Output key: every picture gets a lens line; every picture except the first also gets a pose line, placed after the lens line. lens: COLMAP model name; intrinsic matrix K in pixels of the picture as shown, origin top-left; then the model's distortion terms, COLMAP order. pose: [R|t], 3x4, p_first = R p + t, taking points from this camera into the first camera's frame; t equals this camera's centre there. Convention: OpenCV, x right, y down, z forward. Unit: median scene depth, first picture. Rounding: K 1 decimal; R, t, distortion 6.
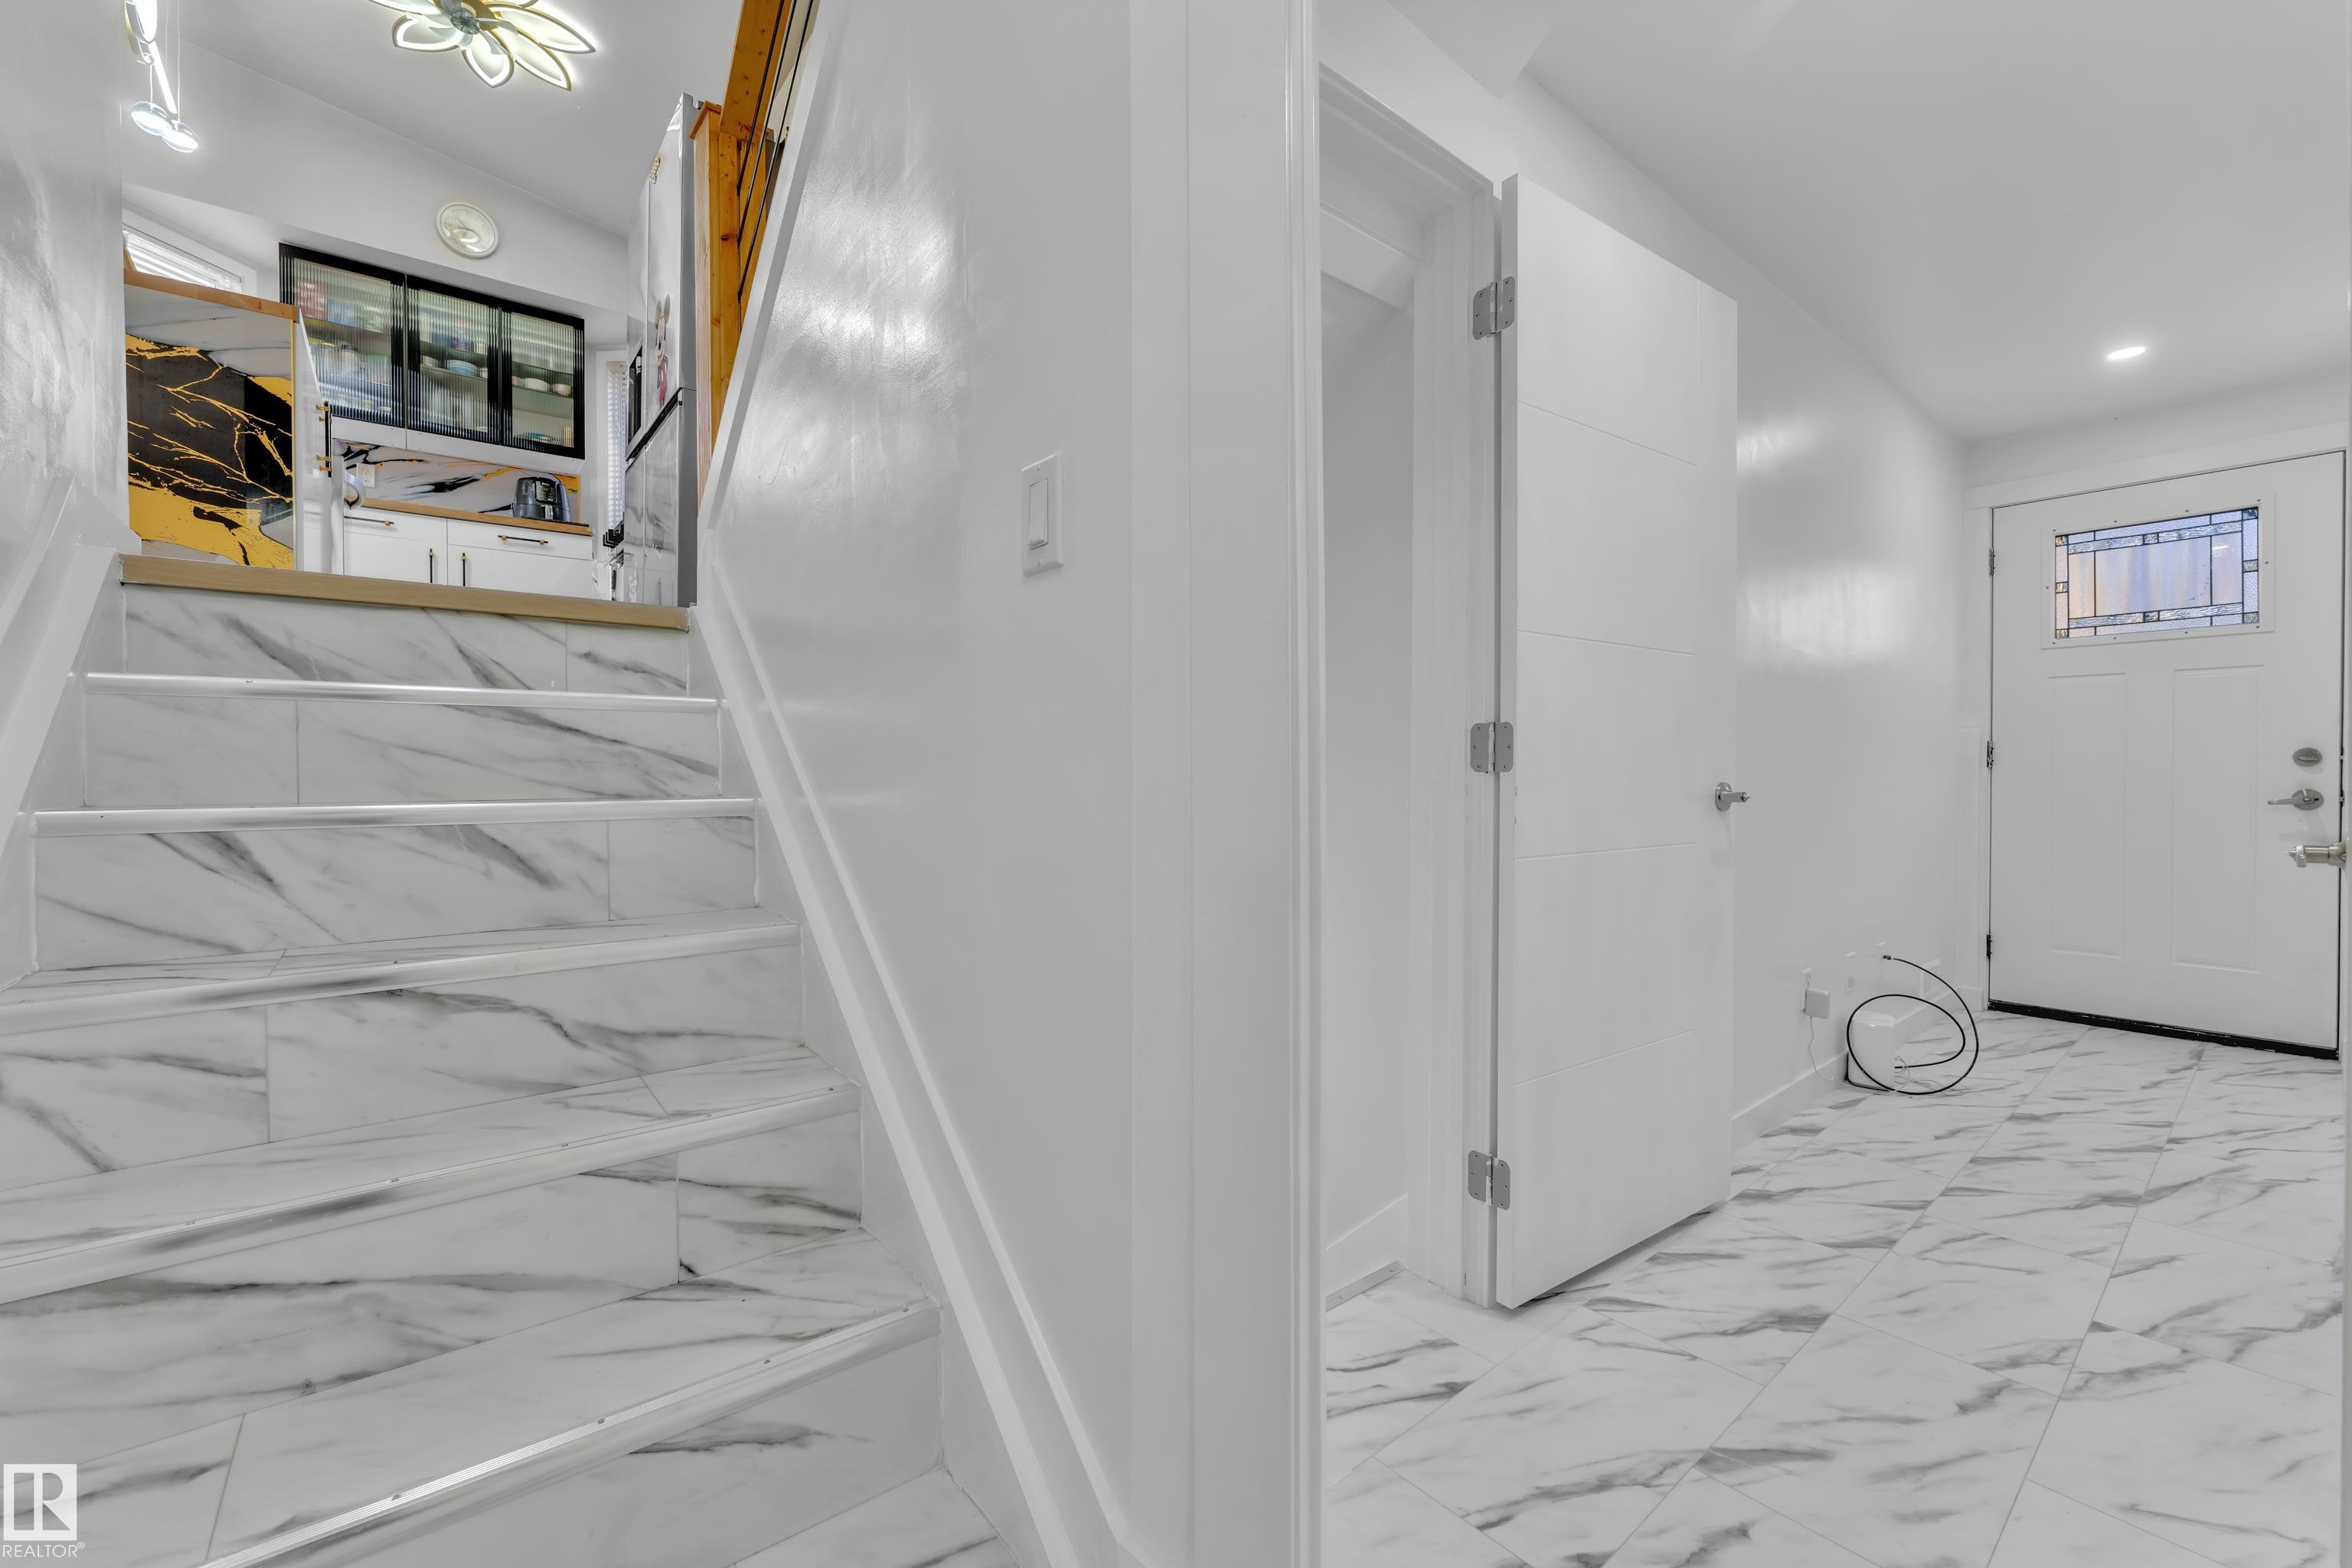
lens RADIAL K [[949.7, 0, 1176.0], [0, 949.7, 784.0], [0, 0, 1]] dist [-0.008688, -0.000060]
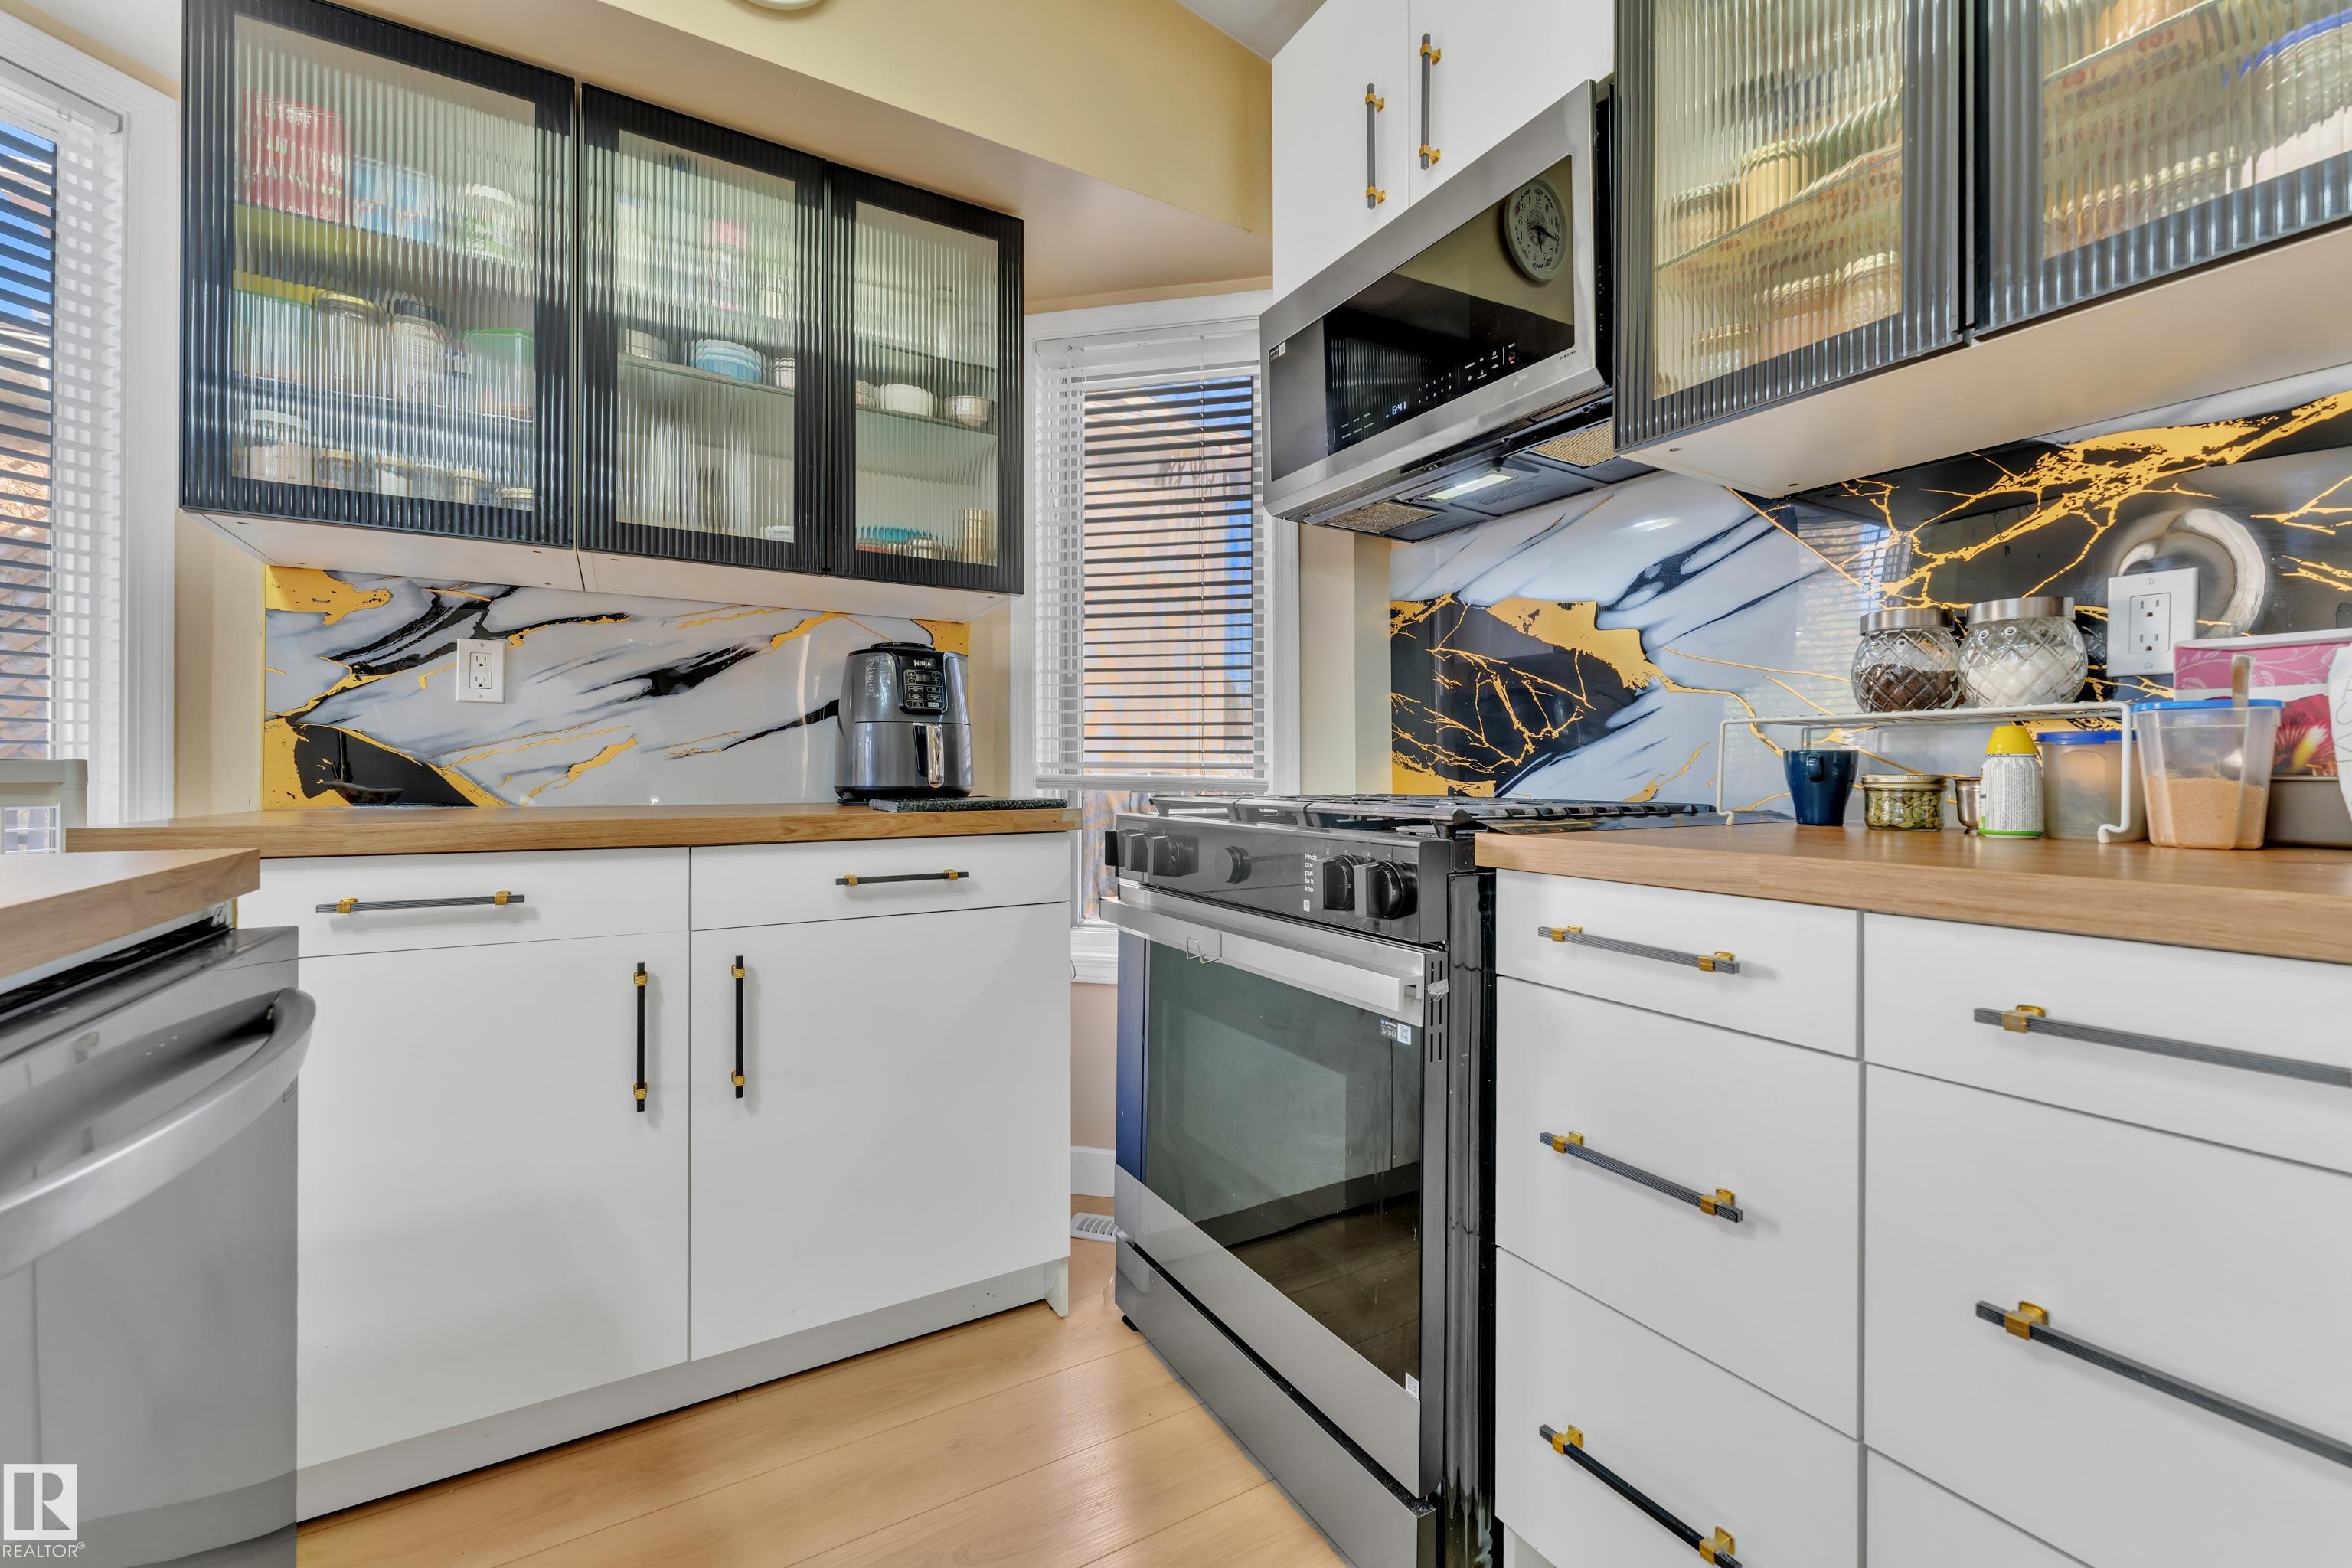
lens RADIAL K [[948.8, 0, 1176.6], [0, 948.8, 771.8], [0, 0, 1]] dist [0.002292, -0.000046]
pose [[0.987971, 0.003136, -0.154610, -0.532626], [-0.005512, 0.999873, -0.014942, -0.282029], [0.154543, 0.015615, 0.987863, 0.674221]]
